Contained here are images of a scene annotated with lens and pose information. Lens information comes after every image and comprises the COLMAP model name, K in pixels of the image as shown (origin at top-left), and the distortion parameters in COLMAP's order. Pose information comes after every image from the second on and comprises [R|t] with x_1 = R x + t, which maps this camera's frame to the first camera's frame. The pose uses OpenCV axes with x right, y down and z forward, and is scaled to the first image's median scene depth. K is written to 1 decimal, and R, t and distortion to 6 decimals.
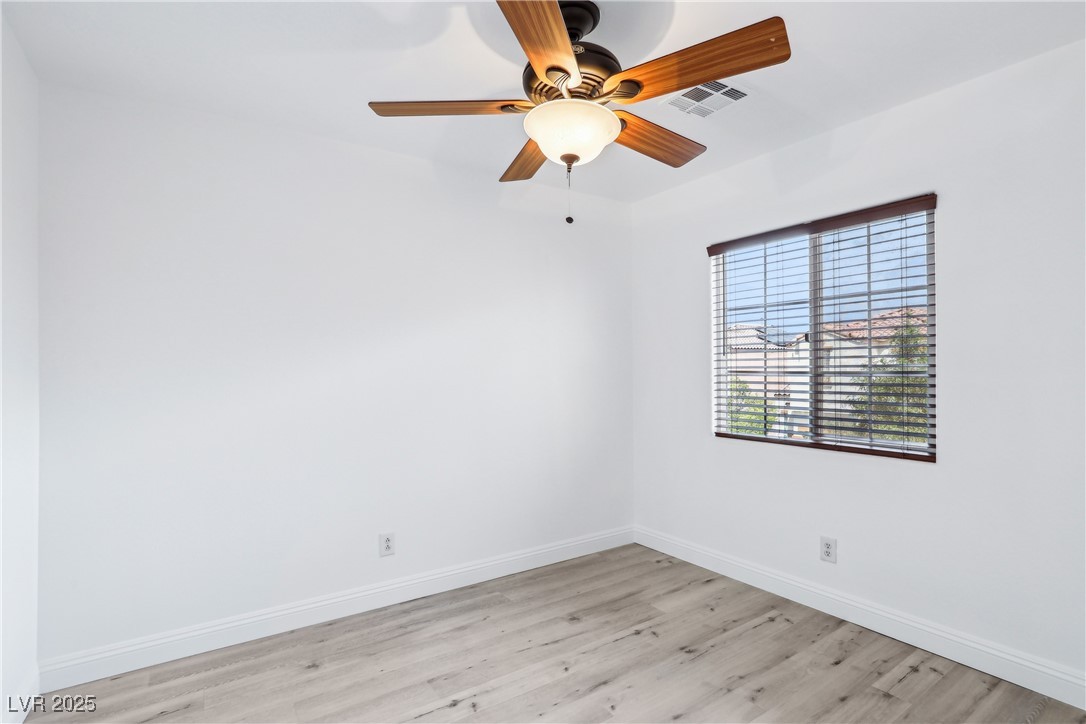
lens RADIAL K [[540.9, 0, 543.0], [0, 540.9, 362.0], [0, 0, 1]] dist [-0.016712, 0.000793]
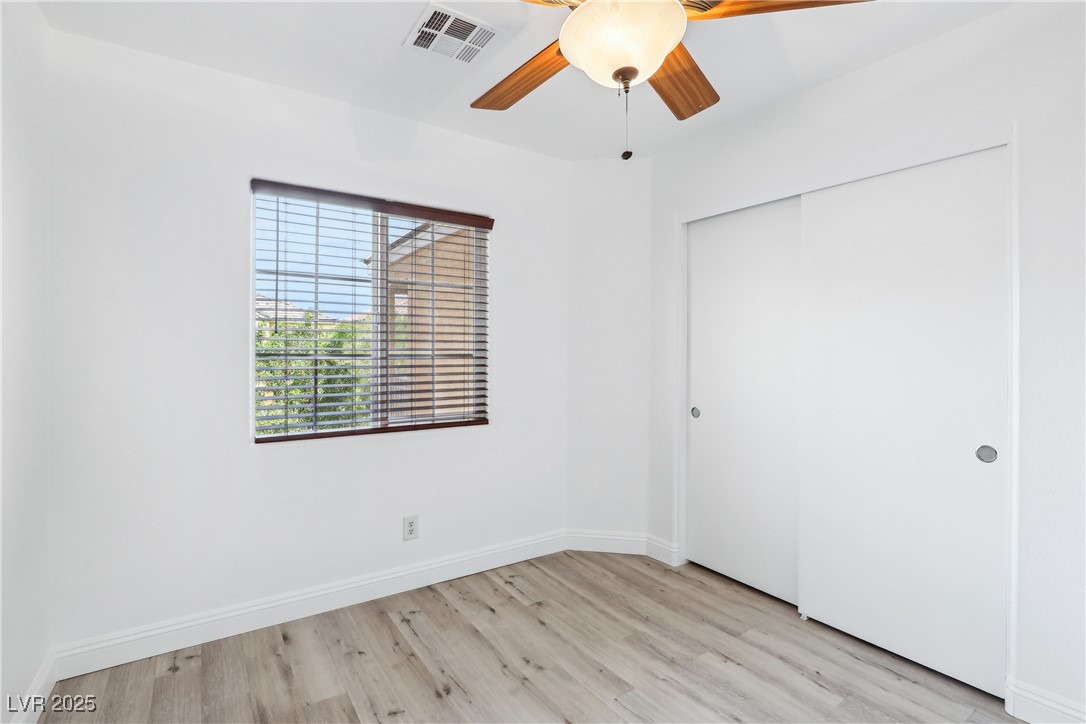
lens RADIAL K [[518.3, 0, 547.2], [0, 518.3, 352.1], [0, 0, 1]] dist [-0.024077, 0.000419]
pose [[-0.011052, 0.002485, 0.999936, -0.466894], [-0.016906, 0.999854, -0.002672, 0.012029], [-0.999796, -0.016935, -0.011008, 0.769145]]
